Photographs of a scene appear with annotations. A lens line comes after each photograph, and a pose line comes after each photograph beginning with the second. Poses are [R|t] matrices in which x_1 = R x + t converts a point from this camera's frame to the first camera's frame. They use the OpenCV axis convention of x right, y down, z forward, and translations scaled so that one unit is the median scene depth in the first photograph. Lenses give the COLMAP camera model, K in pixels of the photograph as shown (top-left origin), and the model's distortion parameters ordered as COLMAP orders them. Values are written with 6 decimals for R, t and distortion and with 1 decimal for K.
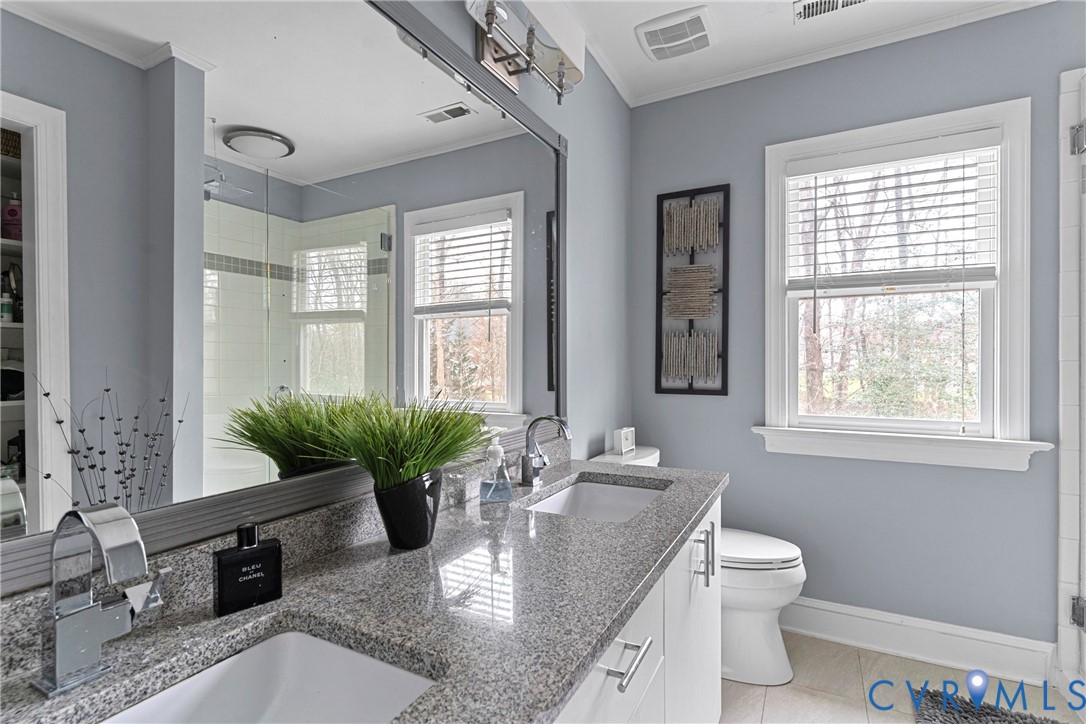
lens RADIAL K [[518.5, 0, 543.0], [0, 518.5, 366.2], [0, 0, 1]] dist [0.004387, -0.000760]
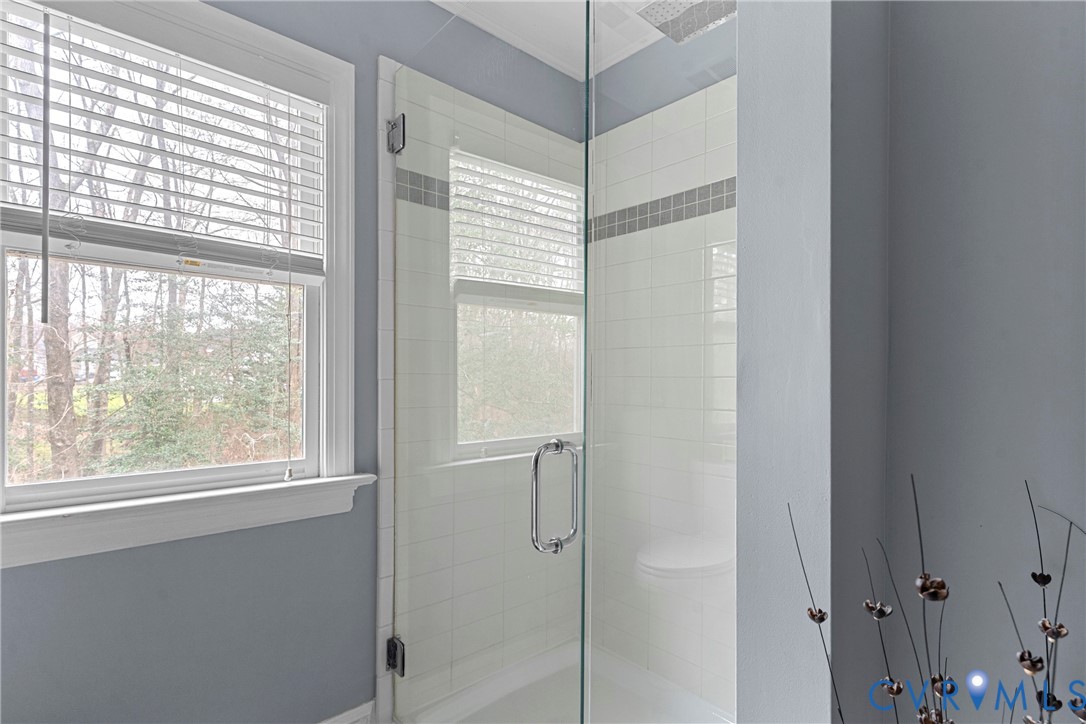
lens RADIAL K [[518.5, 0, 530.8], [0, 518.5, 379.8], [0, 0, 1]] dist [0.004387, -0.000760]
pose [[0.348519, -0.002357, 0.937299, 0.233114], [-0.001433, 0.999994, 0.003048, -0.011814], [-0.937301, -0.002406, 0.348513, 0.411450]]
